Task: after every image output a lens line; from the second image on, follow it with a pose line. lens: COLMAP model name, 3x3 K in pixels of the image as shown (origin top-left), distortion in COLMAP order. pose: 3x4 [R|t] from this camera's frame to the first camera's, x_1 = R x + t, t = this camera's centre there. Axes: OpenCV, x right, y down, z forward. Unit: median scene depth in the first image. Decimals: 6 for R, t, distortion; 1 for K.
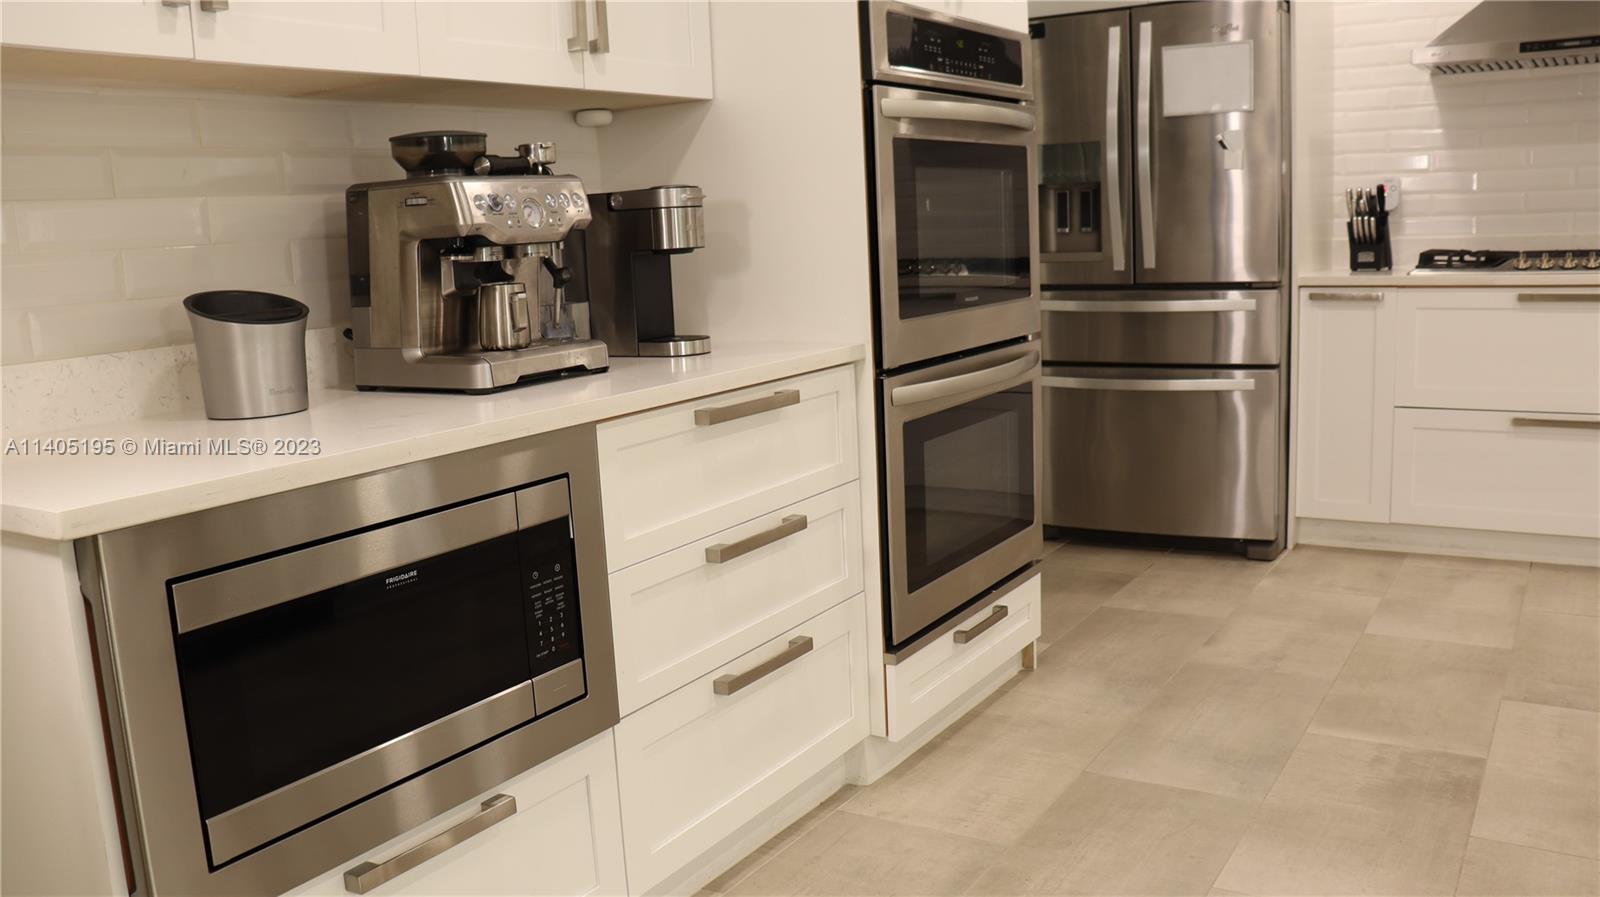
lens RADIAL K [[1318.9, 0, 803.5], [0, 1318.9, 442.6], [0, 0, 1]] dist [-0.168993, 0.170958]
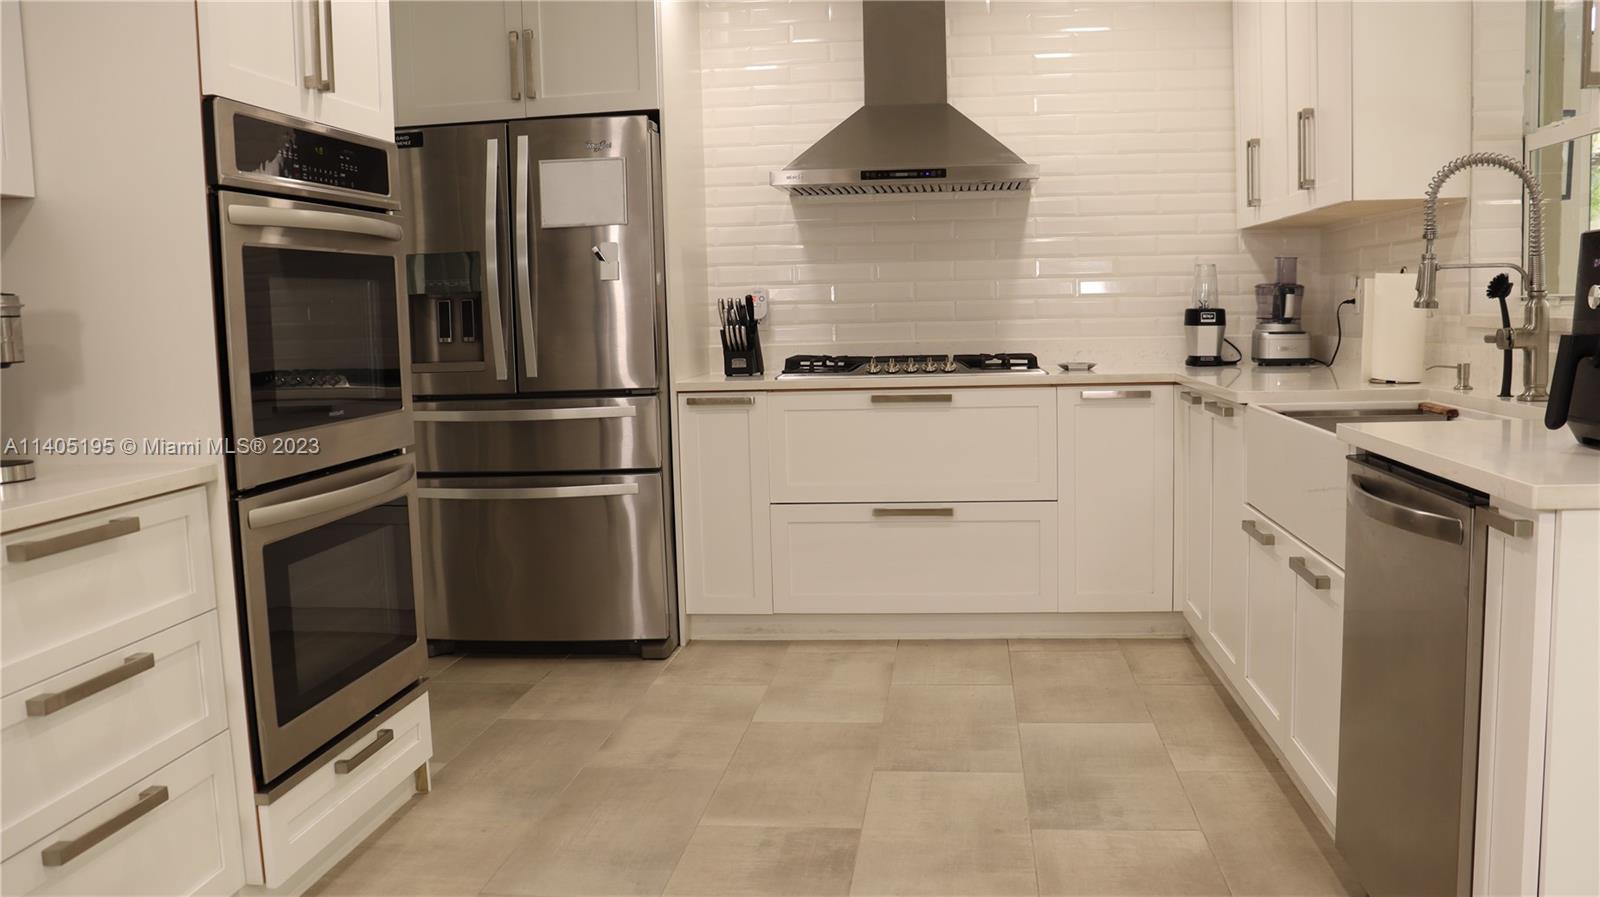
lens RADIAL K [[1318.9, 0, 803.5], [0, 1318.9, 442.6], [0, 0, 1]] dist [-0.168993, 0.170958]
pose [[0.907723, -0.023974, 0.418884, 0.034778], [0.057382, 0.996079, -0.067339, -0.003619], [-0.415627, 0.085162, 0.905539, -0.001855]]
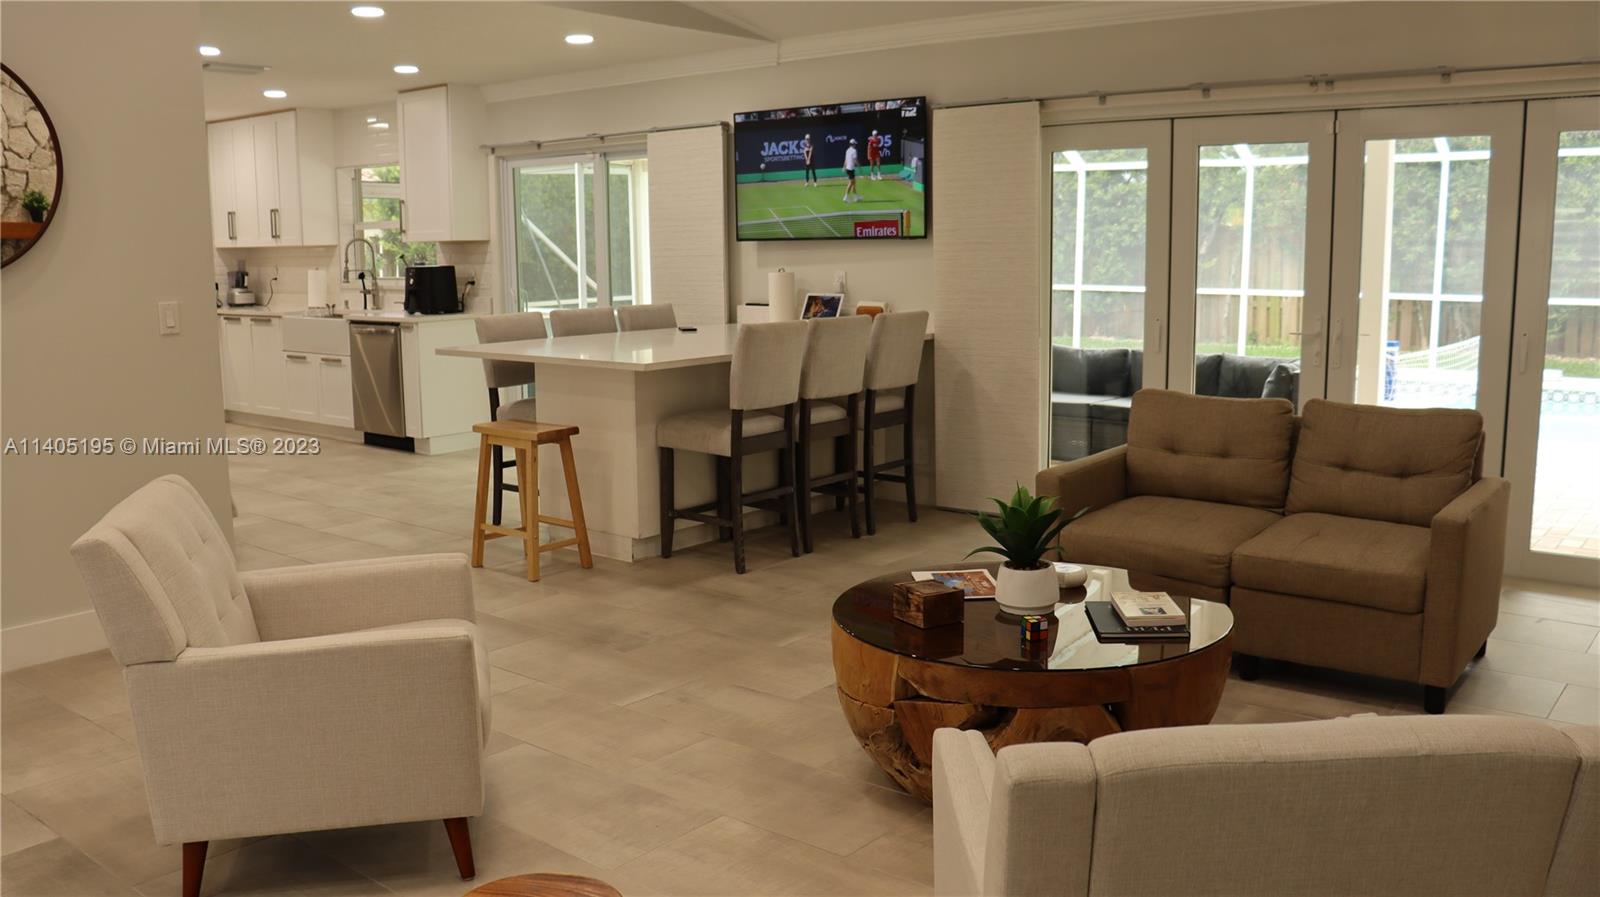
lens RADIAL K [[1318.9, 0, 803.5], [0, 1318.9, 442.6], [0, 0, 1]] dist [-0.168993, 0.170958]
pose [[0.145345, -0.114542, 0.982728, -2.213712], [0.169527, 0.981469, 0.089322, 0.156861], [-0.974749, 0.153617, 0.162070, -0.925933]]
